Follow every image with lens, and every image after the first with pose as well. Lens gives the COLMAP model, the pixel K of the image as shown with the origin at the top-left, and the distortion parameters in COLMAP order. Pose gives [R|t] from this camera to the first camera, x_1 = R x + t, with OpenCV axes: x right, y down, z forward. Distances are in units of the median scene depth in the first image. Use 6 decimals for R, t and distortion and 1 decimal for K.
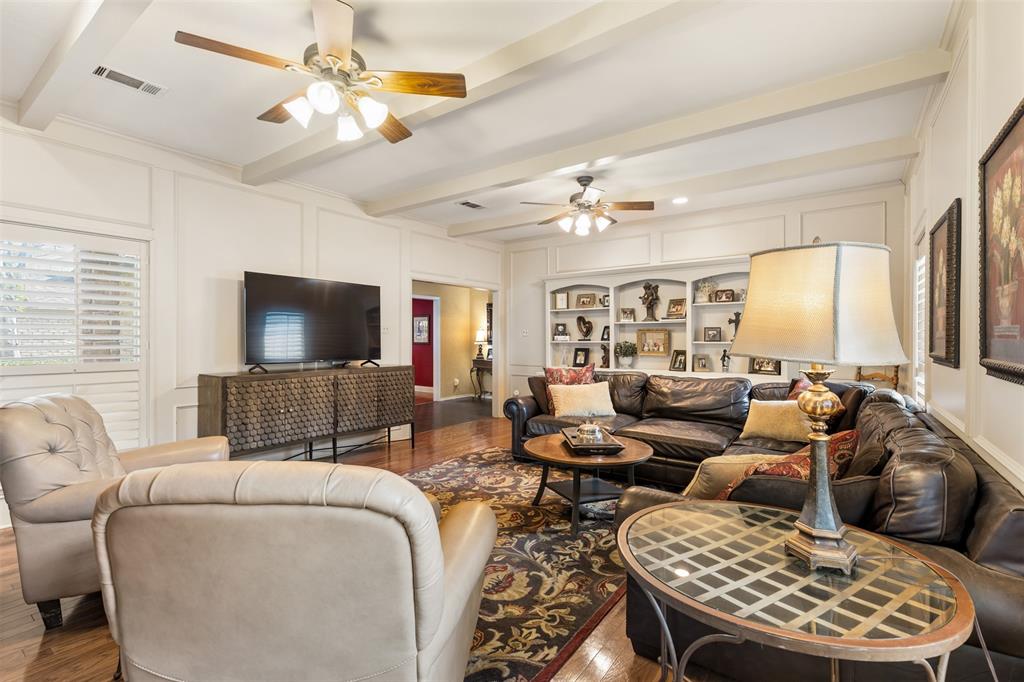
lens RADIAL K [[466.7, 0, 510.4], [0, 466.7, 341.8], [0, 0, 1]] dist [0.003454, -0.000534]
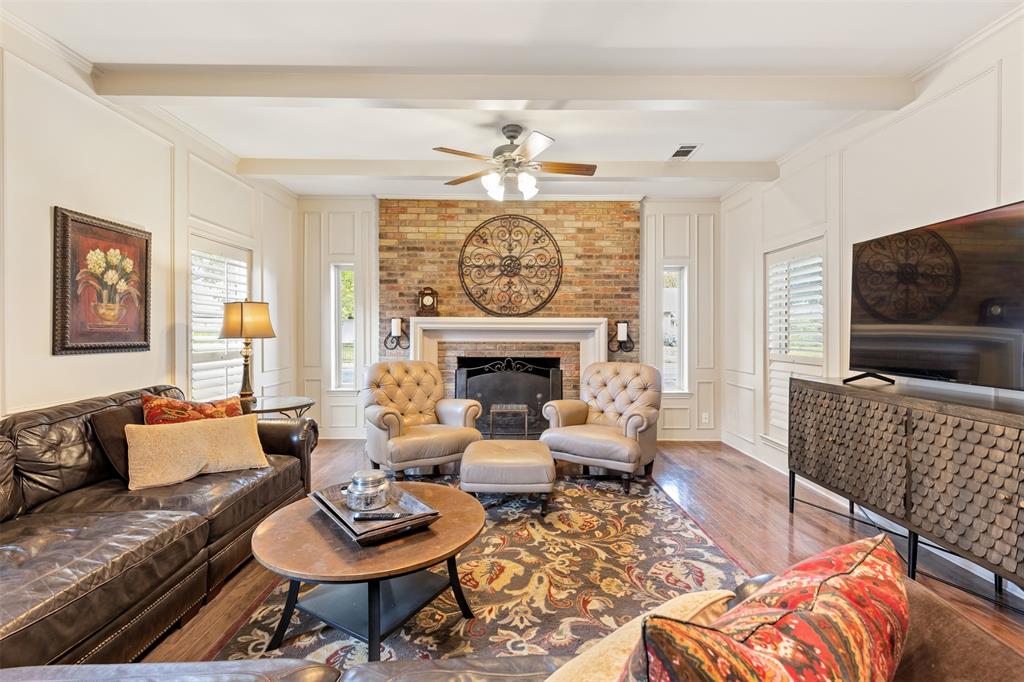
lens RADIAL K [[466.7, 0, 525.7], [0, 466.7, 334.0], [0, 0, 1]] dist [0.003454, -0.000534]
pose [[-0.804769, -0.007925, -0.593535, 0.296837], [-0.008911, 0.999959, -0.001270, -0.005911], [0.593521, 0.004267, -0.804807, 1.290953]]
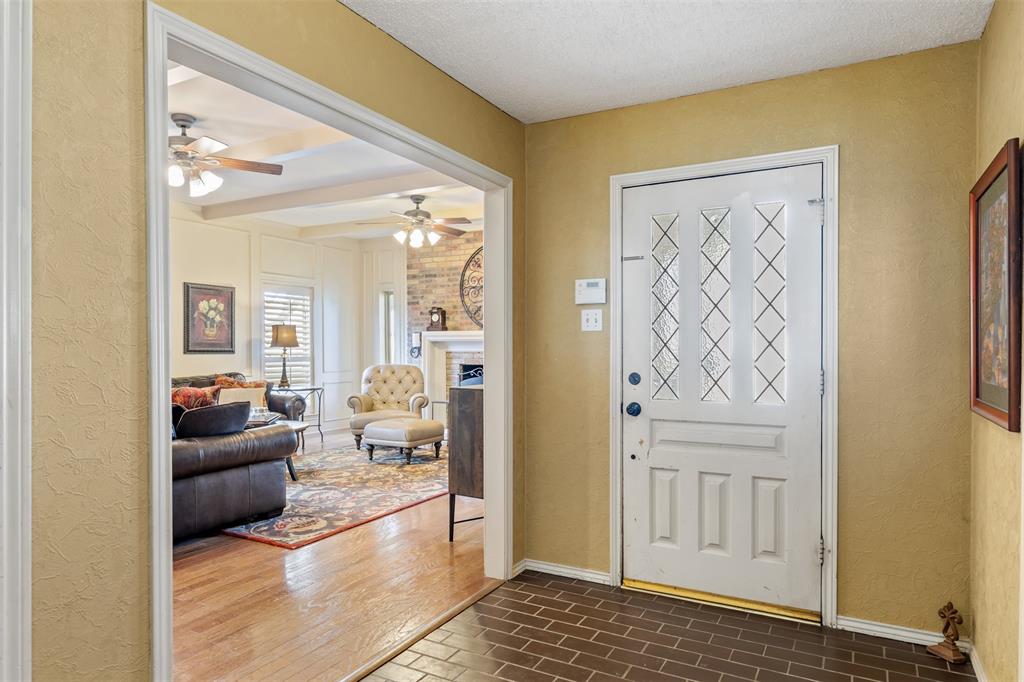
lens RADIAL K [[623.8, 0, 505.4], [0, 623.8, 355.0], [0, 0, 1]] dist [0.004732, 0.001441]
pose [[-0.991198, -0.005706, -0.132266, -0.226815], [-0.006858, 0.999942, 0.008259, 0.009868], [0.132211, 0.009094, -0.991180, 2.257295]]
